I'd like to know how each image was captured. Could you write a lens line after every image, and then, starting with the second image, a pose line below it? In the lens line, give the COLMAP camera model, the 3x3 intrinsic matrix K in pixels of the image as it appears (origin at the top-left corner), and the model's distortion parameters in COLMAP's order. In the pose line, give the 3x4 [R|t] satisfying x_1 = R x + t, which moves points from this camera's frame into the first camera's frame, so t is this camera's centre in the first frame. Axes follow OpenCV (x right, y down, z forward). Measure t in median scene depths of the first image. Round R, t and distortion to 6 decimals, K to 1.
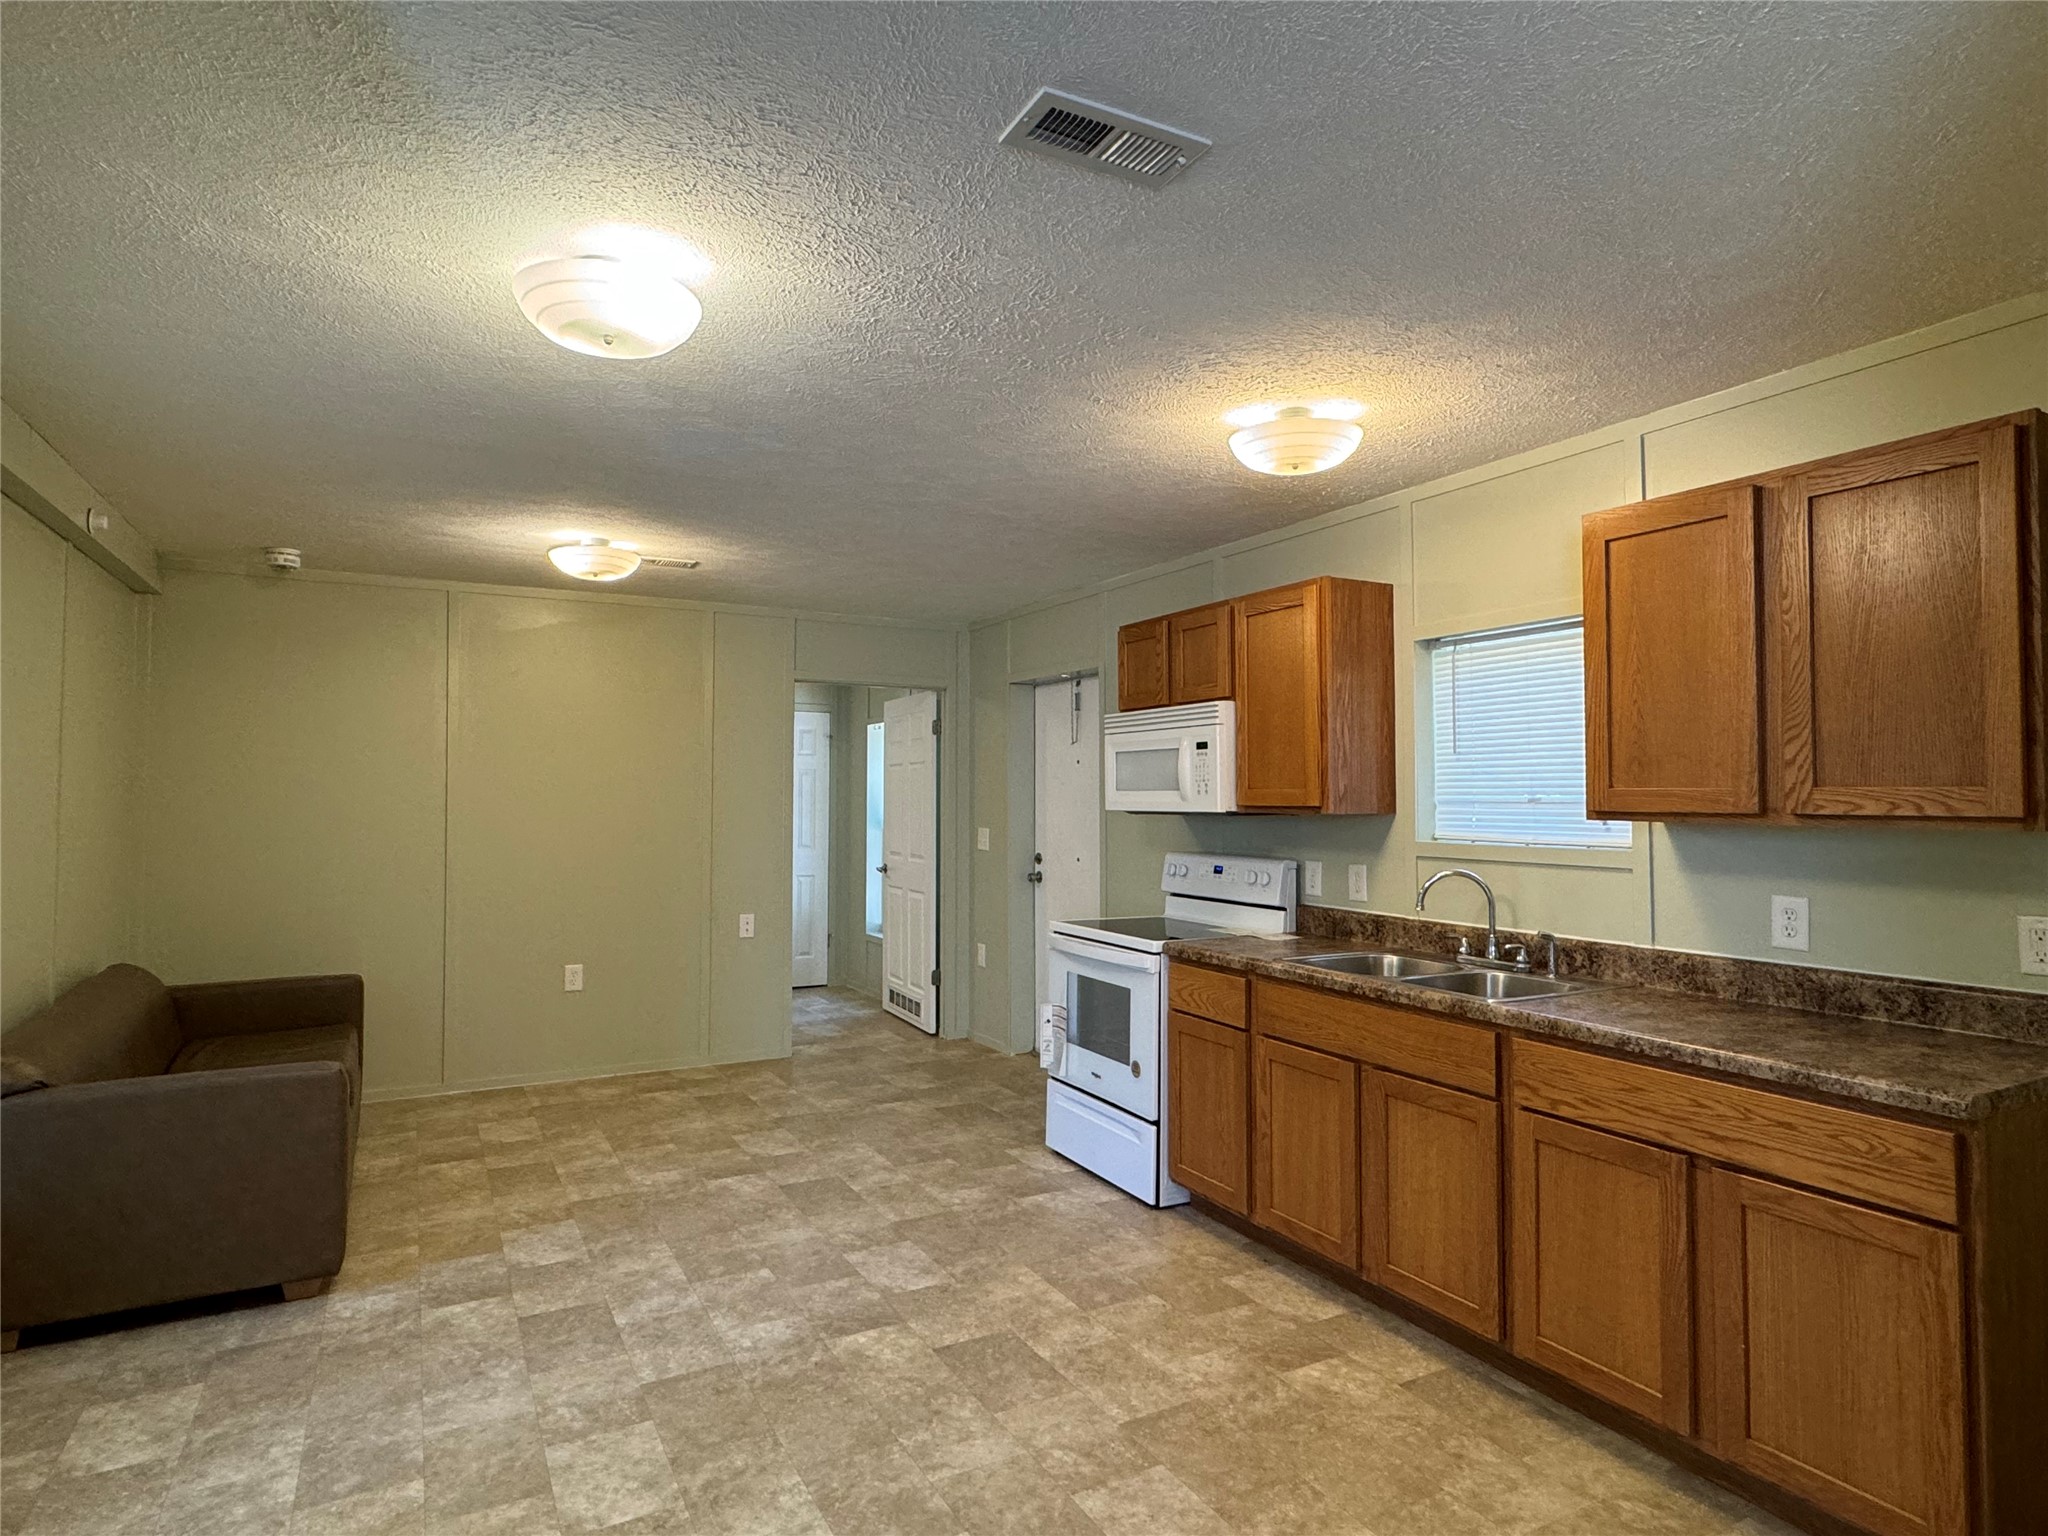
lens RADIAL K [[1131.7, 0, 1020.4], [0, 1131.7, 761.0], [0, 0, 1]] dist [-0.003011, 0.000992]
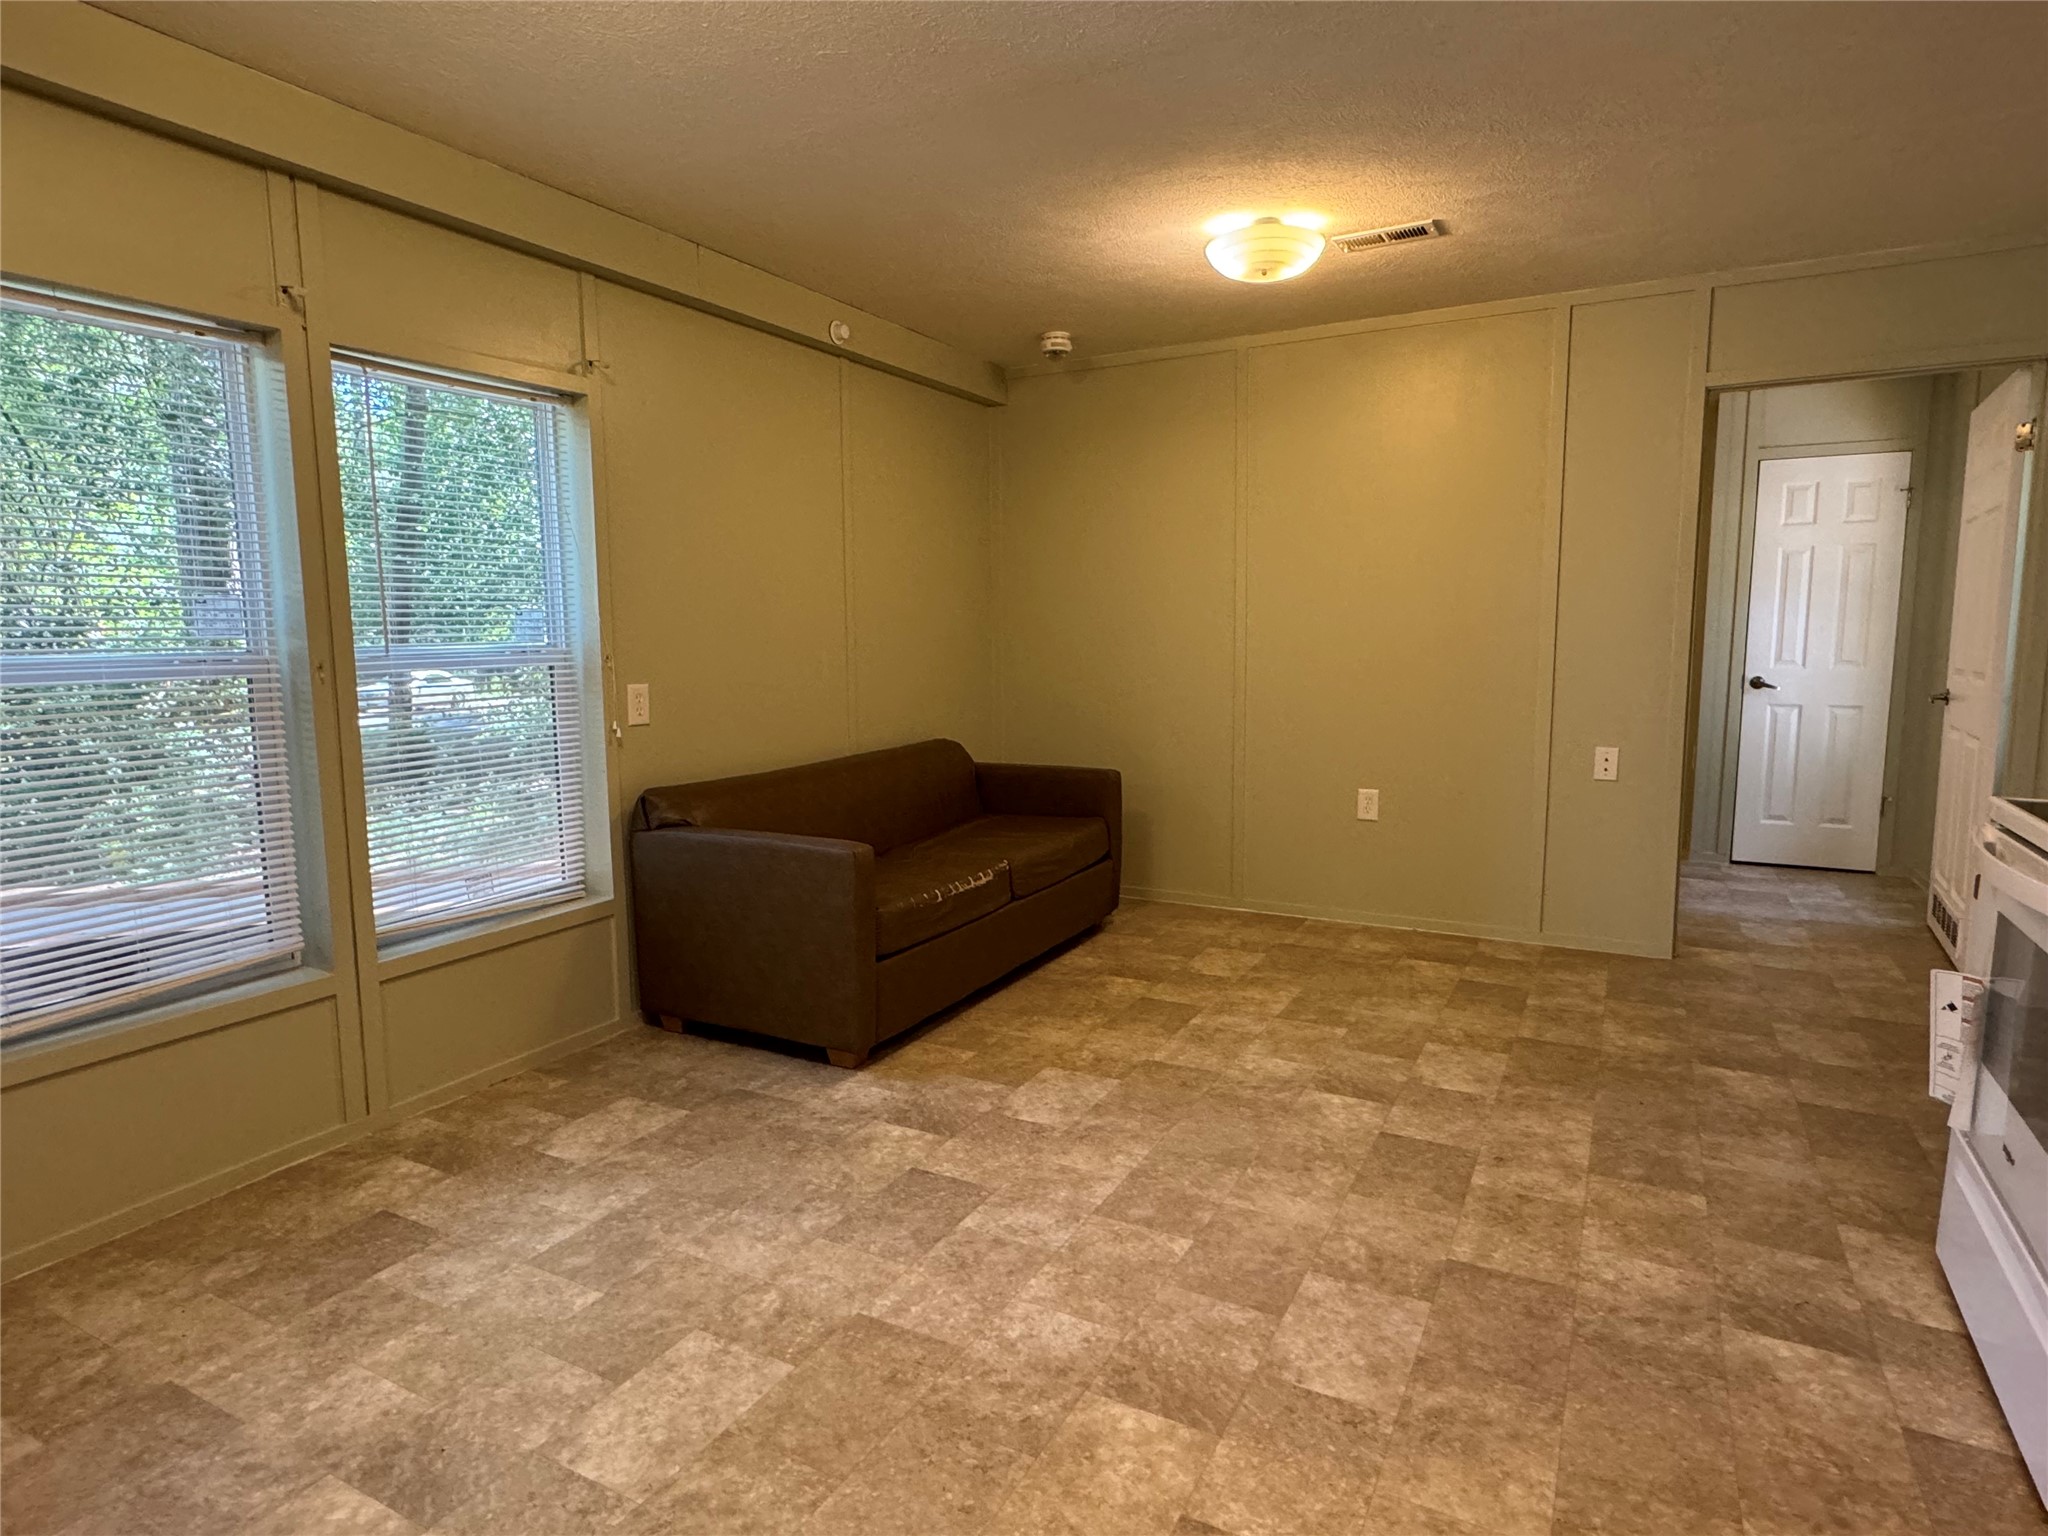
lens RADIAL K [[1130.5, 0, 1021.4], [0, 1130.5, 766.5], [0, 0, 1]] dist [-0.003340, 0.002053]
pose [[0.545221, 0.093040, -0.833113, 0.245480], [0.036693, 0.990221, 0.134599, 0.068864], [0.837489, -0.103955, 0.536475, 0.552295]]
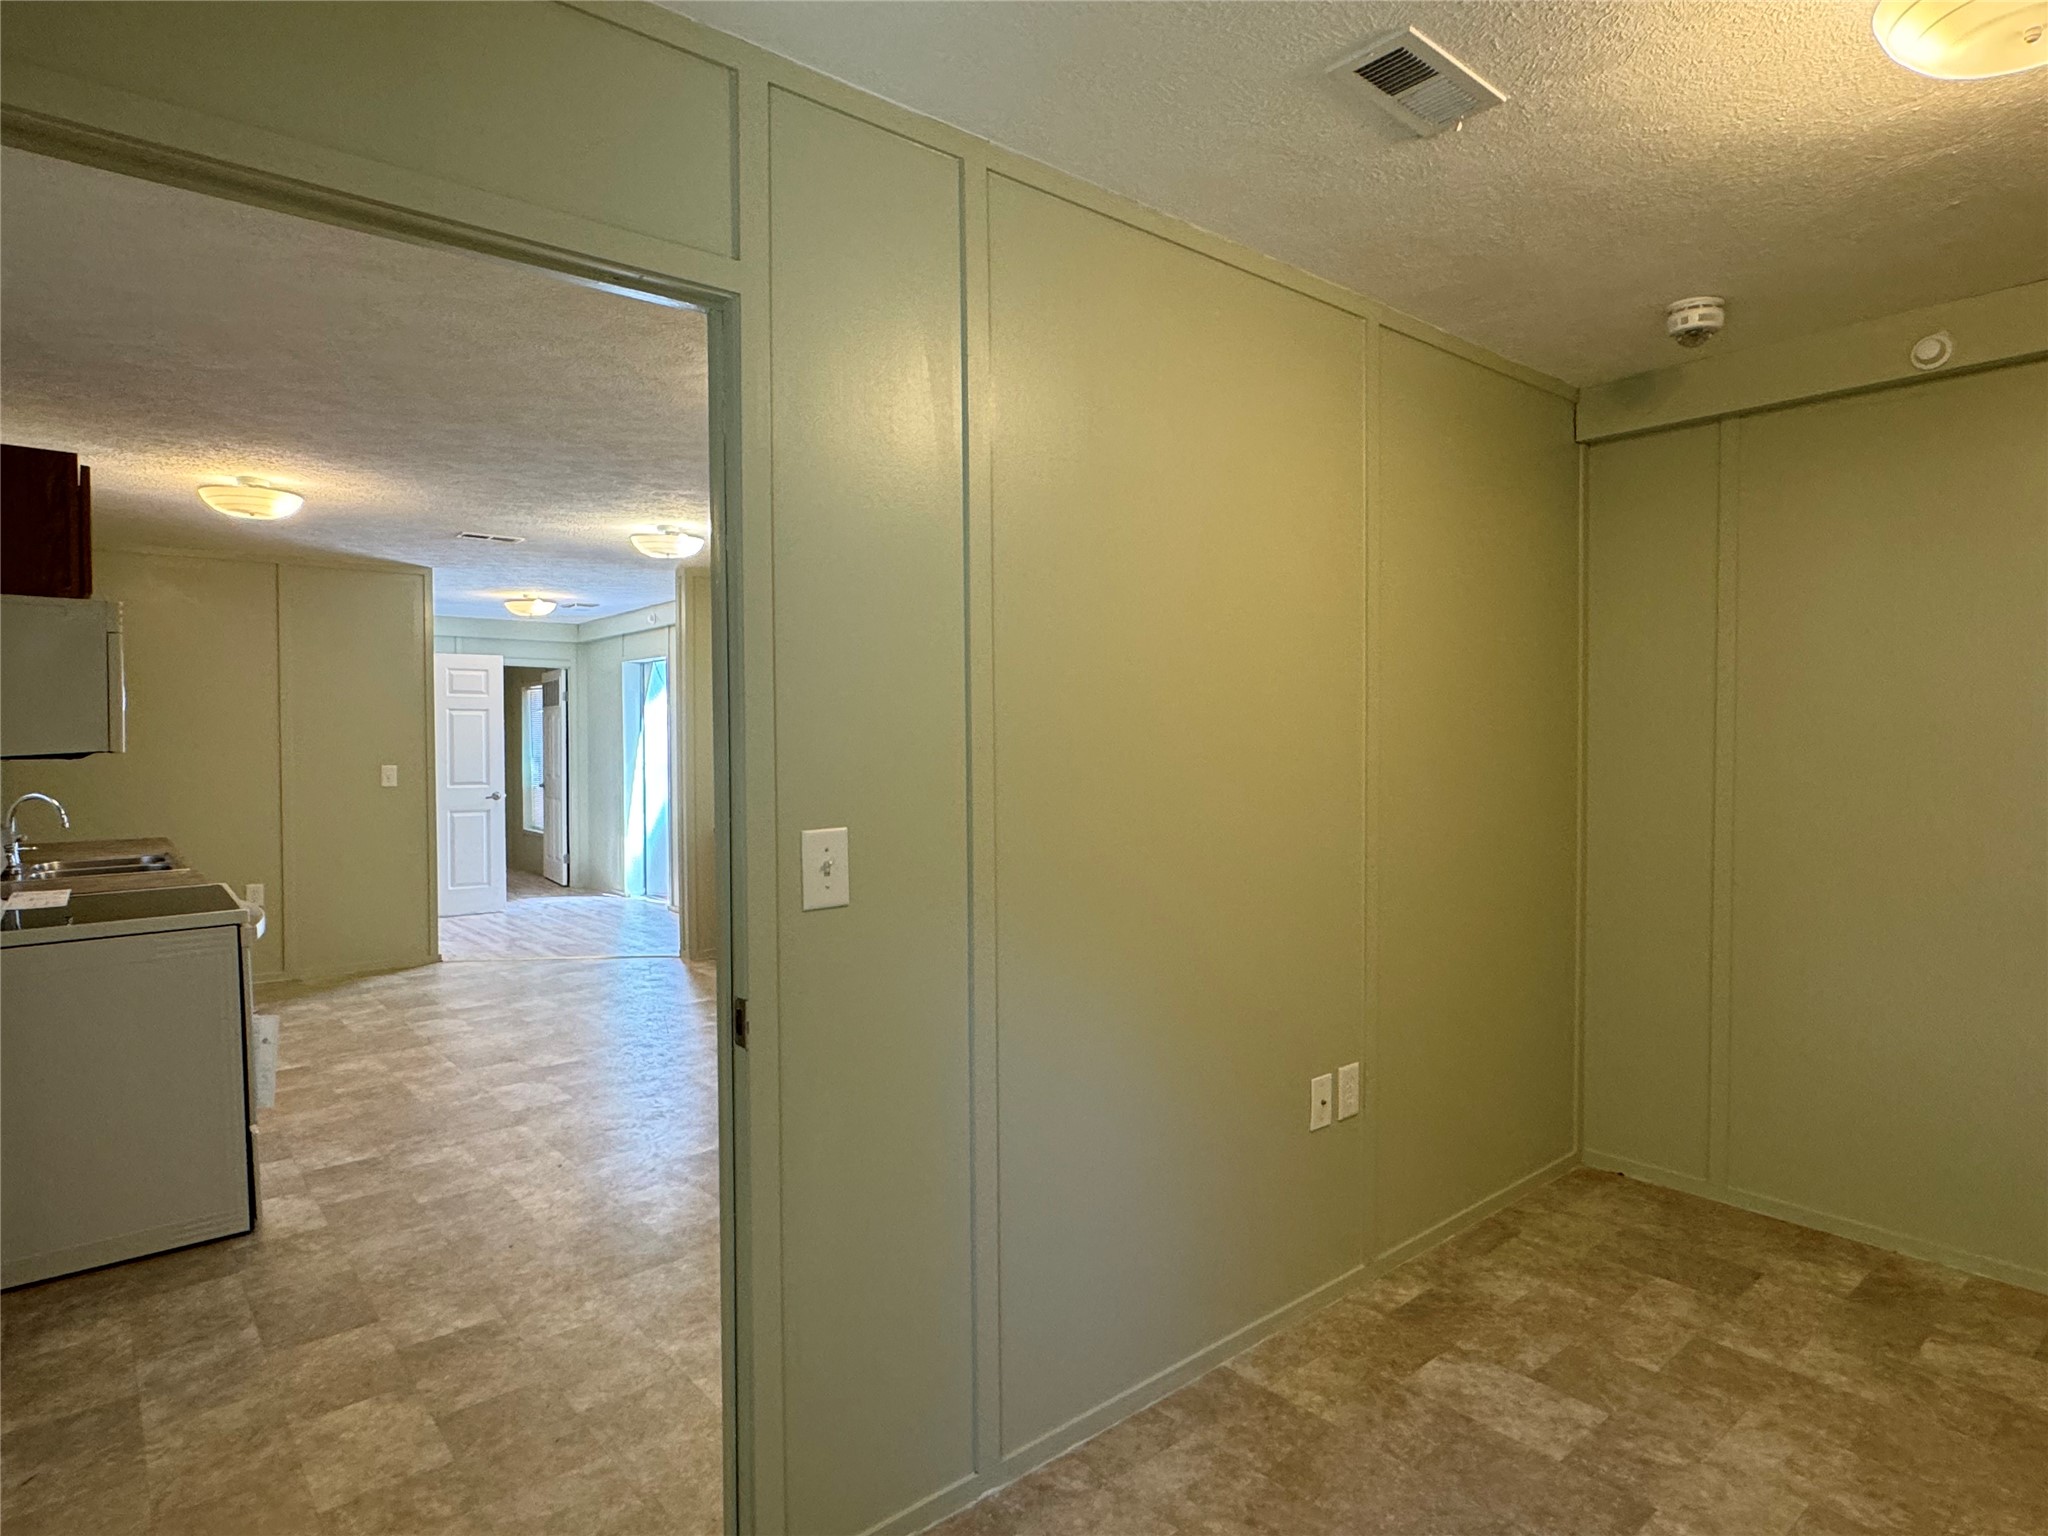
lens RADIAL K [[1135.4, 0, 1013.3], [0, 1135.4, 763.8], [0, 0, 1]] dist [-0.001699, 0.001177]
pose [[-0.980153, 0.008668, -0.198052, -0.381127], [0.009755, 0.999942, -0.004511, 0.076462], [0.198001, -0.006354, -0.980181, 2.282449]]
